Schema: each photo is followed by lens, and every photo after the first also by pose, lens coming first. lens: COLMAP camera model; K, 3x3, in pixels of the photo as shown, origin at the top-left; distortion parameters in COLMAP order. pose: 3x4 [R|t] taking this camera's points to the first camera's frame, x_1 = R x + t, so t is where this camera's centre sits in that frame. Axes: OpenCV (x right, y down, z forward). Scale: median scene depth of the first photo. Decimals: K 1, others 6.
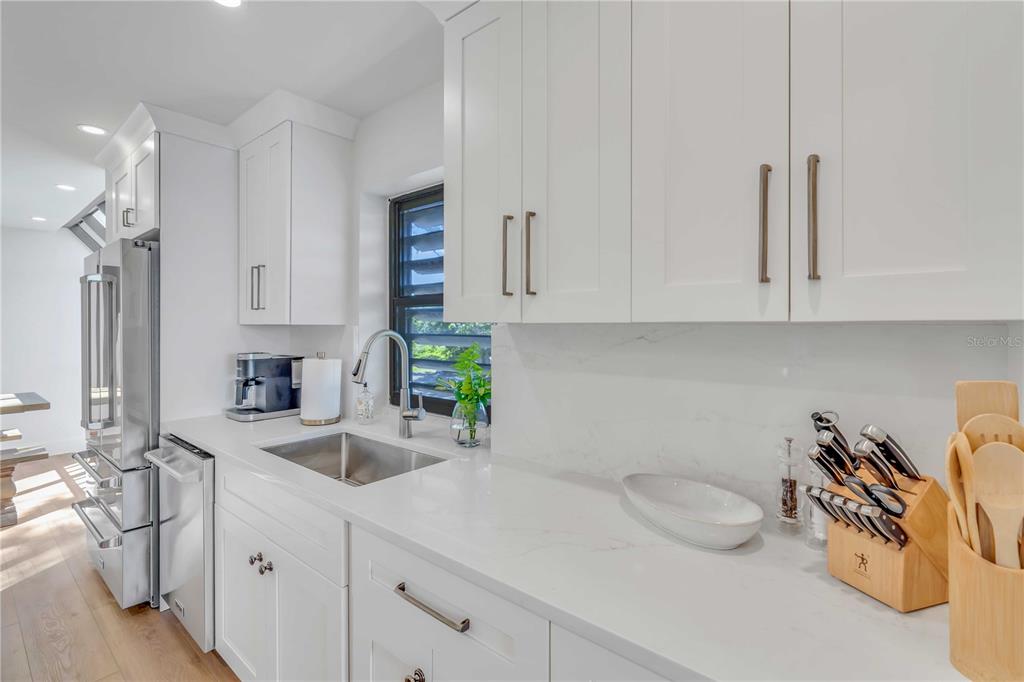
lens RADIAL K [[470.4, 0, 509.7], [0, 470.4, 325.8], [0, 0, 1]] dist [-0.003706, -0.000397]
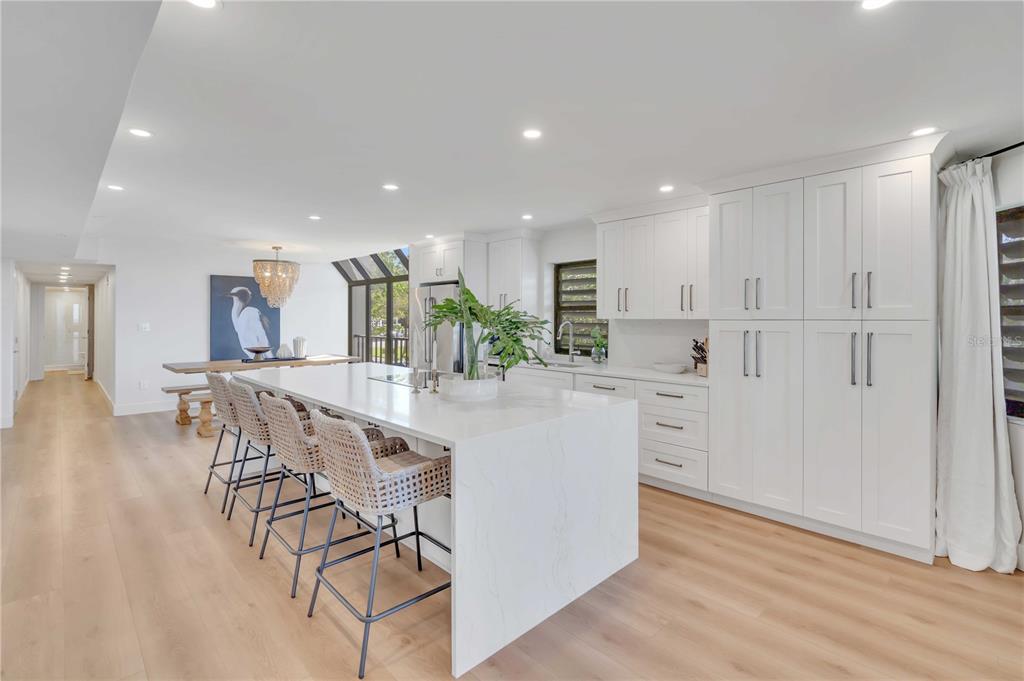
lens RADIAL K [[470.4, 0, 514.1], [0, 470.4, 320.6], [0, 0, 1]] dist [-0.003706, -0.000397]
pose [[0.995083, 0.000642, -0.099039, -0.240332], [0.000112, 0.999971, 0.007609, -0.010856], [0.099041, -0.007582, 0.995055, -1.409390]]
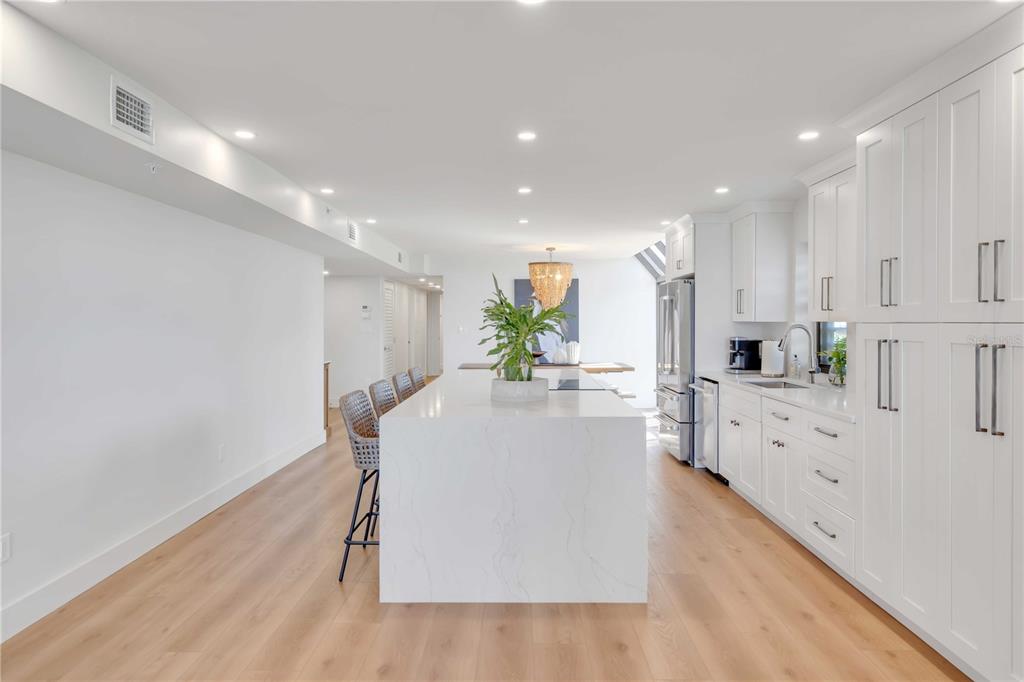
lens RADIAL K [[643.1, 0, 512.0], [0, 643.1, 332.6], [0, 0, 1]] dist [-0.004323, 0.001303]
pose [[0.636898, 0.011324, -0.770865, 0.834359], [0.003180, 0.999845, 0.017315, -0.006330], [0.770942, -0.013479, 0.636763, -1.289907]]
